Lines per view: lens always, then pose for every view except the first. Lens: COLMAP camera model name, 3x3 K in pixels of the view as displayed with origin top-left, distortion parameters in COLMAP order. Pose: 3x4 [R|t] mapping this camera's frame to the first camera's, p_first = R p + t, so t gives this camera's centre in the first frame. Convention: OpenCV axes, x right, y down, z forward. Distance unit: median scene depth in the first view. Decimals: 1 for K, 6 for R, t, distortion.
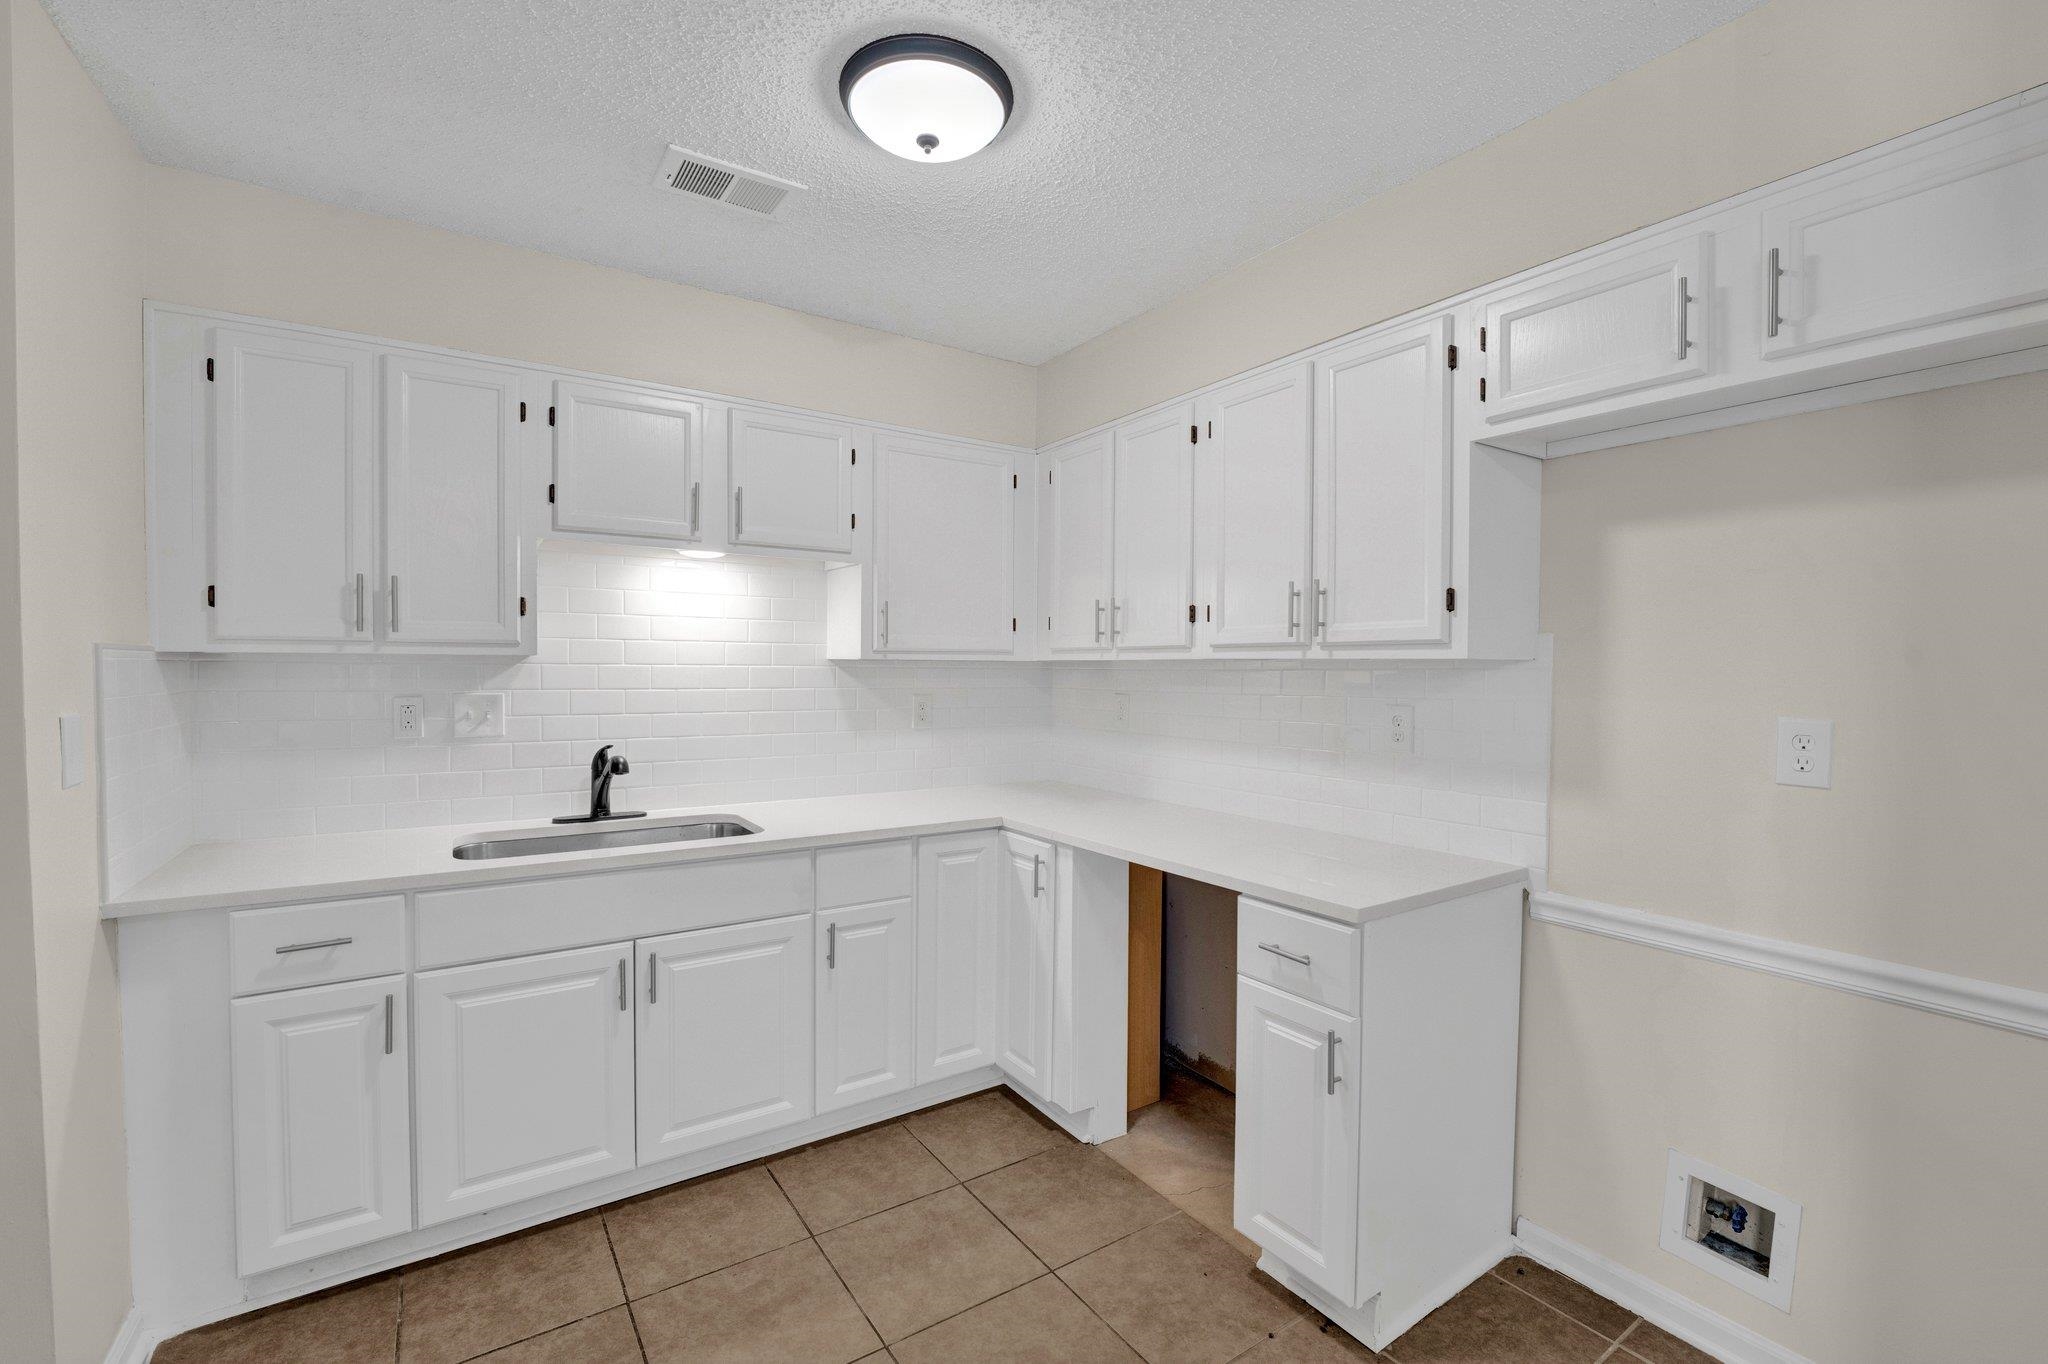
lens RADIAL K [[864.2, 0, 1022.5], [0, 864.2, 686.4], [0, 0, 1]] dist [-0.023898, 0.002580]
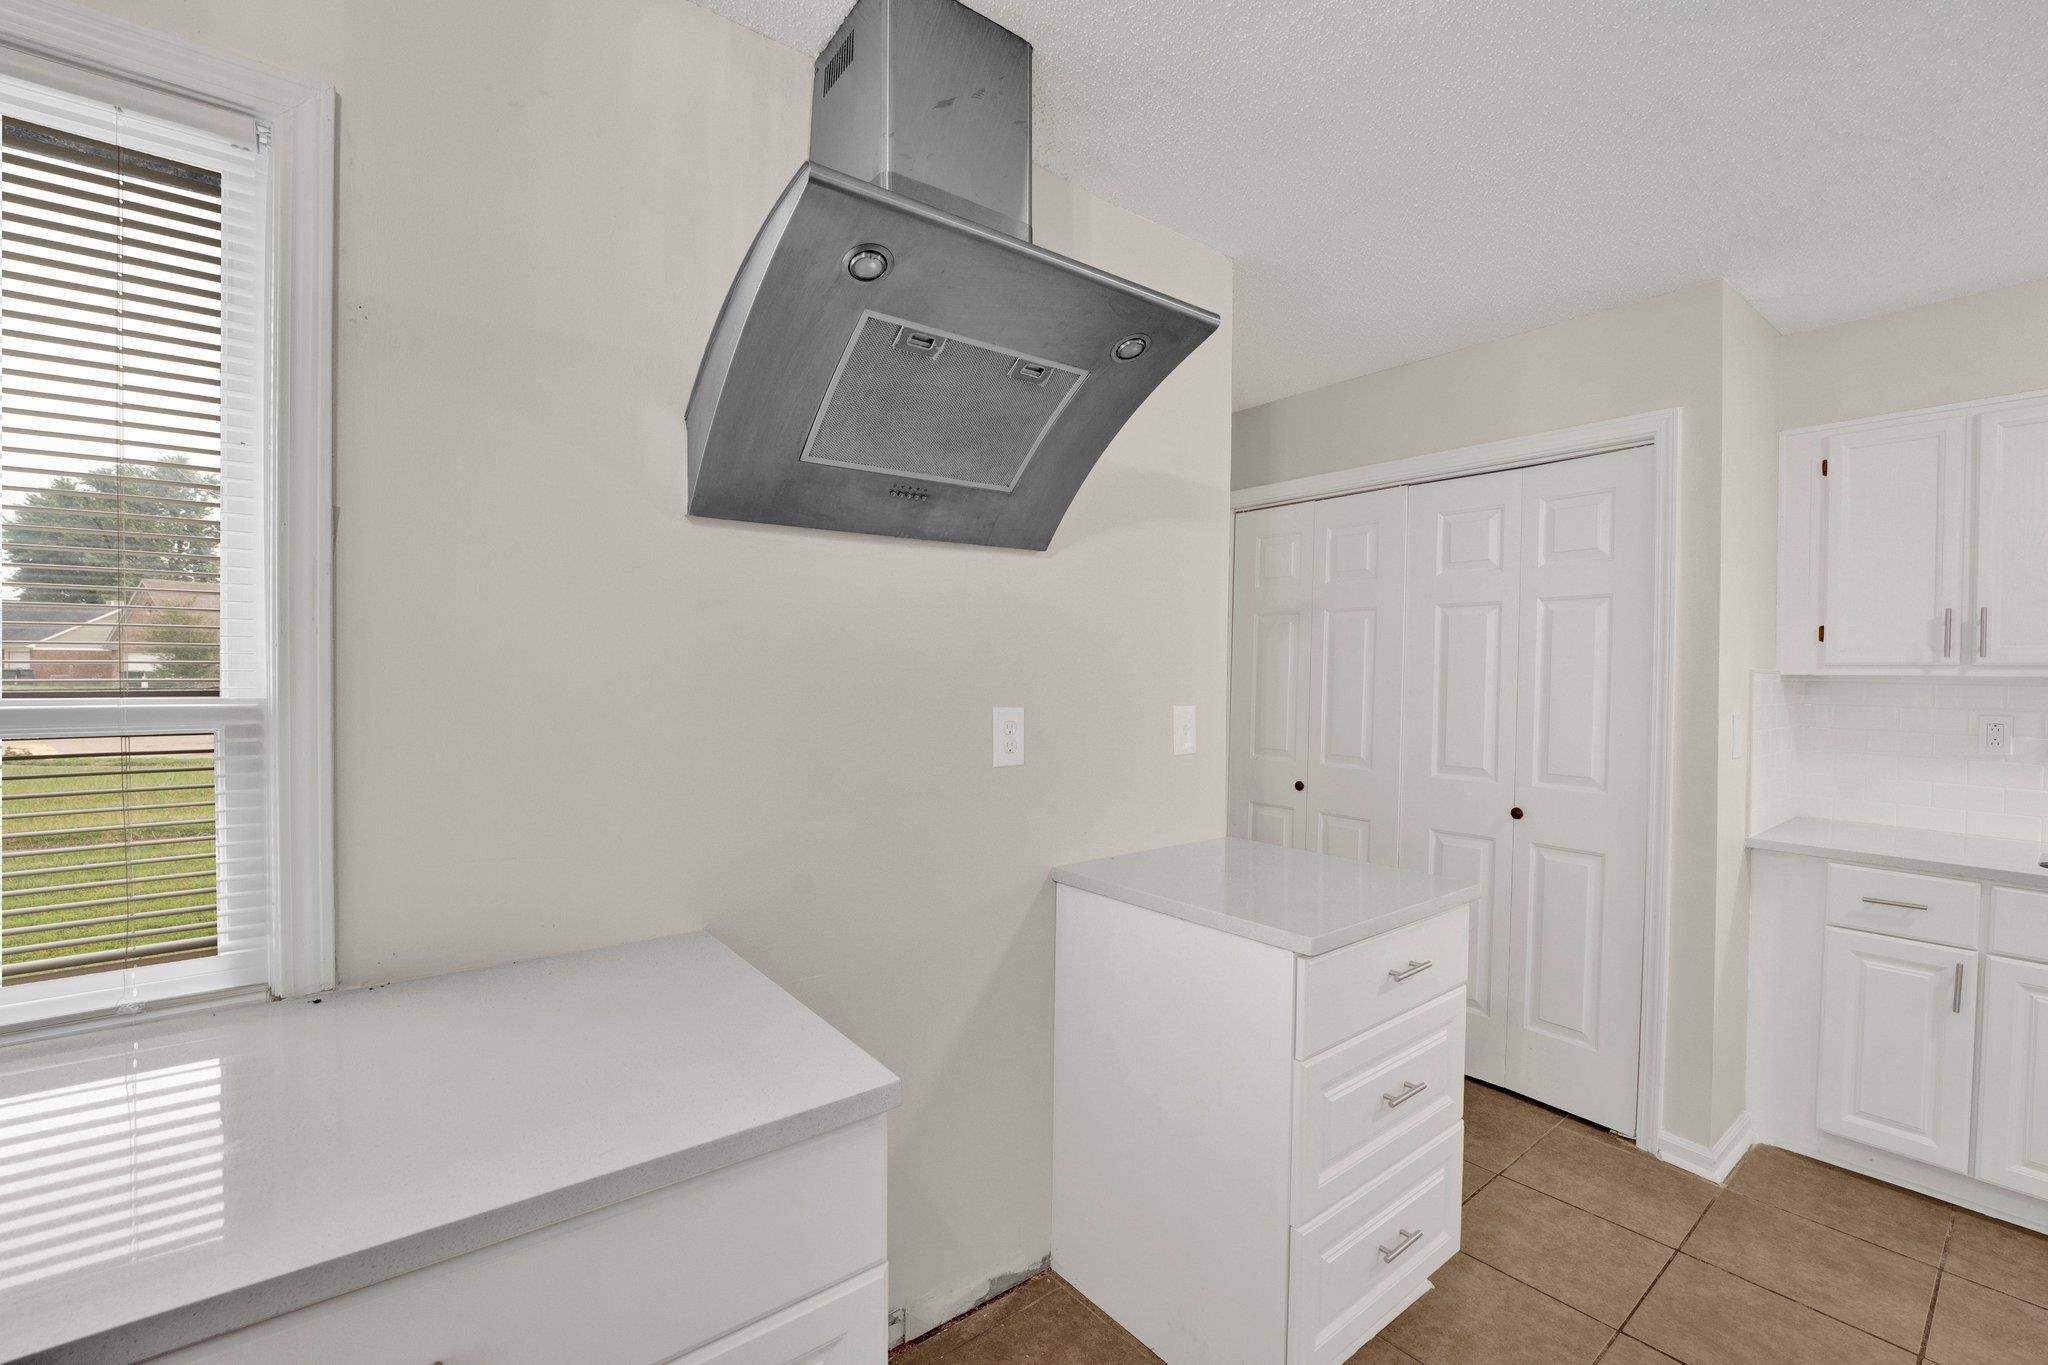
lens RADIAL K [[864.2, 0, 1023.4], [0, 864.2, 685.3], [0, 0, 1]] dist [-0.023898, 0.002580]
pose [[0.082391, 0.008313, -0.996565, 0.239801], [-0.036879, 0.999306, 0.005287, 0.013106], [0.995917, 0.036317, 0.082641, -0.315492]]
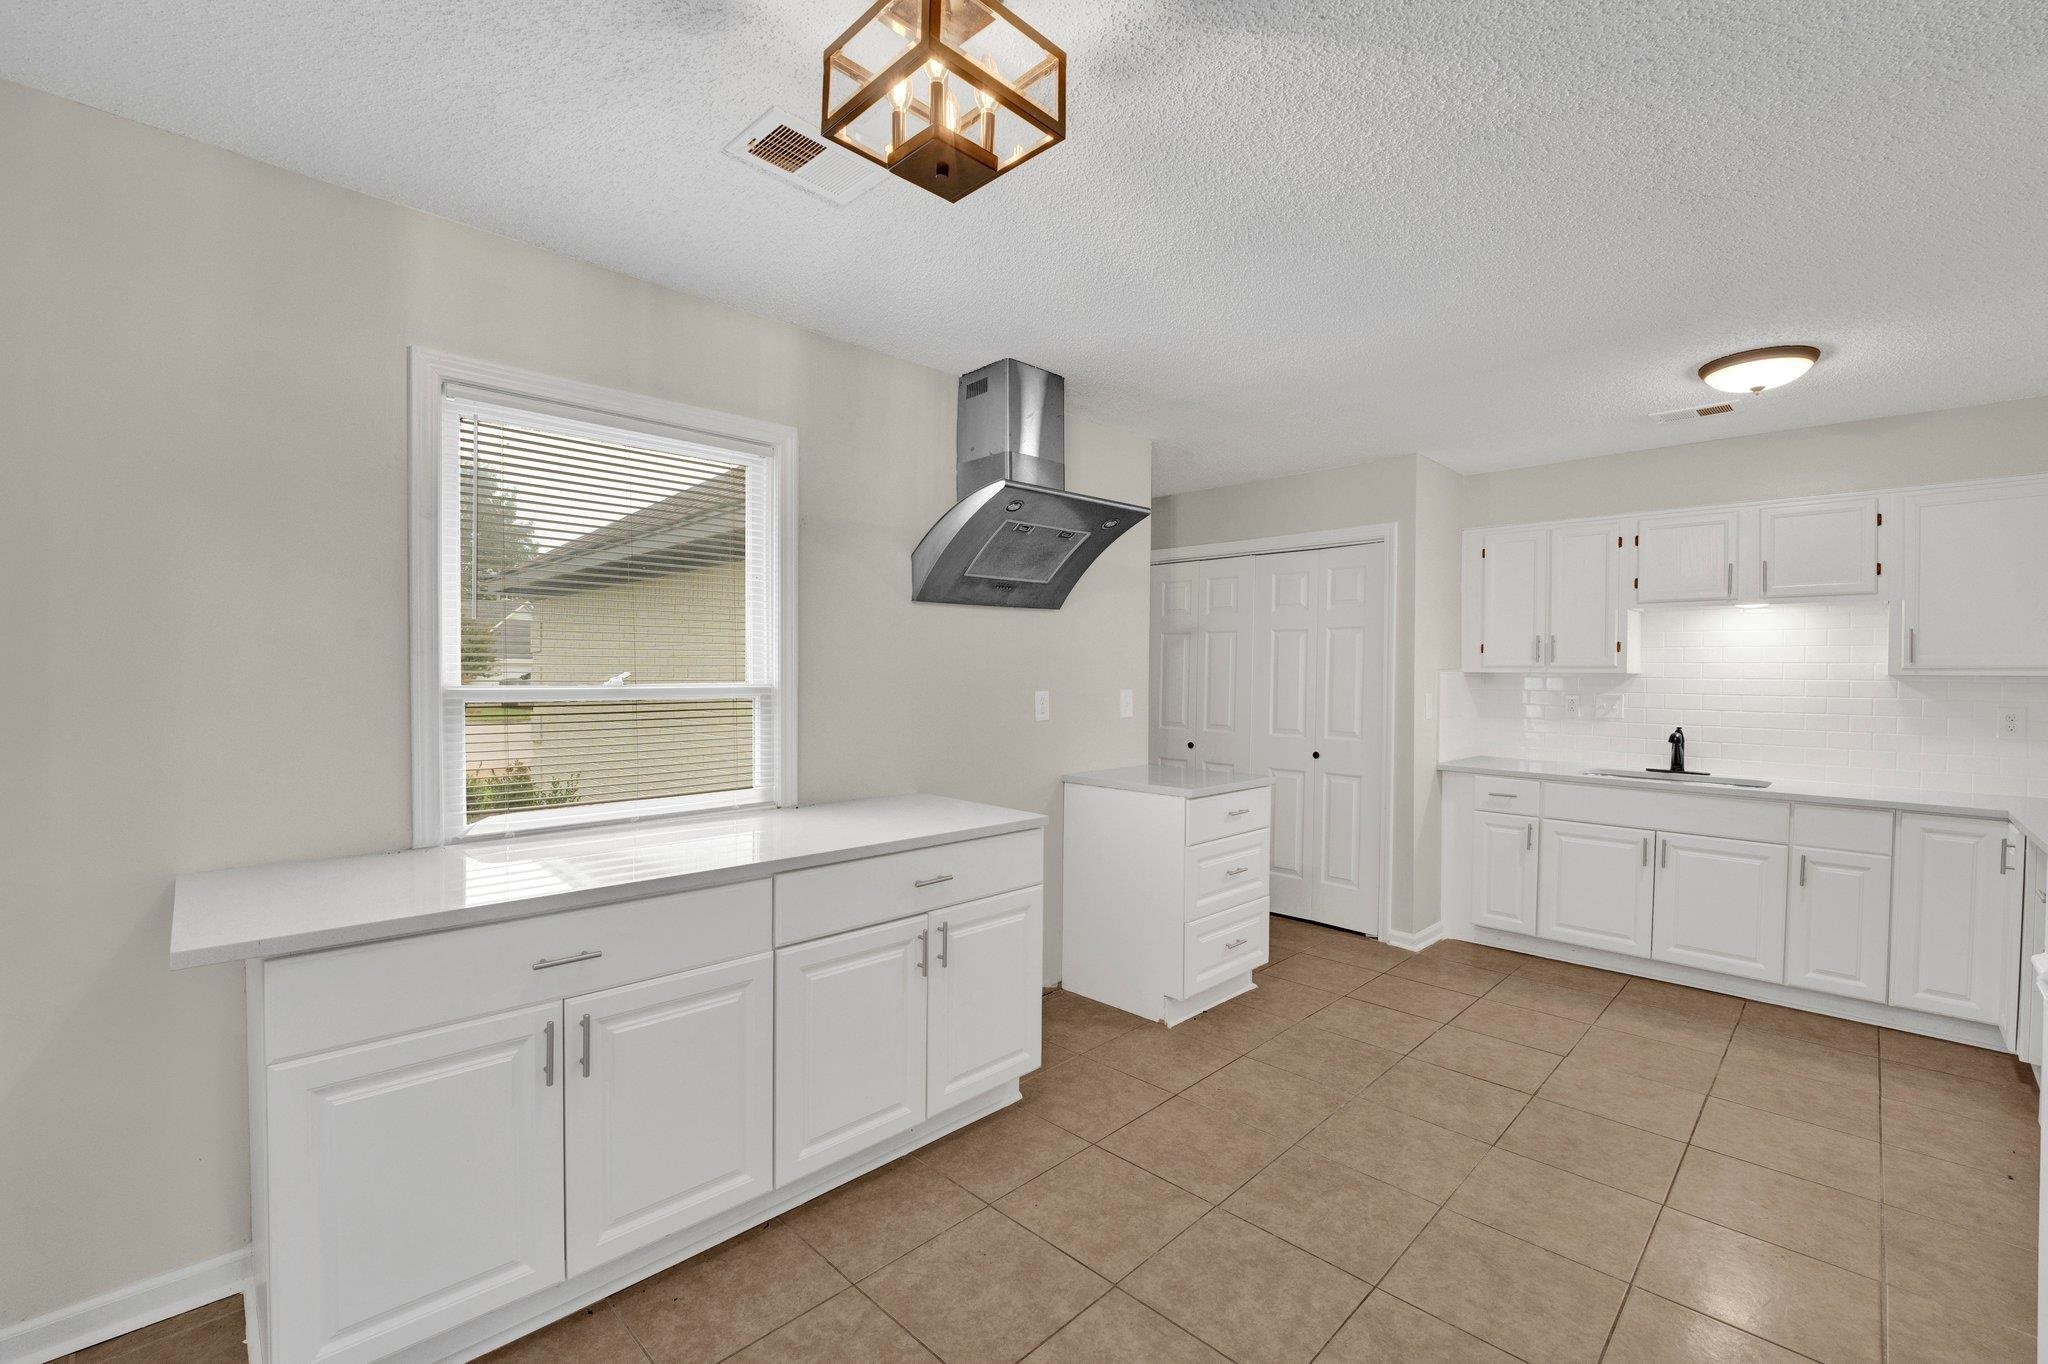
lens RADIAL K [[864.2, 0, 1019.4], [0, 864.2, 683.5], [0, 0, 1]] dist [-0.023898, 0.002580]
pose [[0.189362, 0.005559, -0.981892, 0.941363], [-0.032096, 0.999485, -0.000531, 0.027513], [0.981383, 0.031615, 0.189442, -0.589570]]
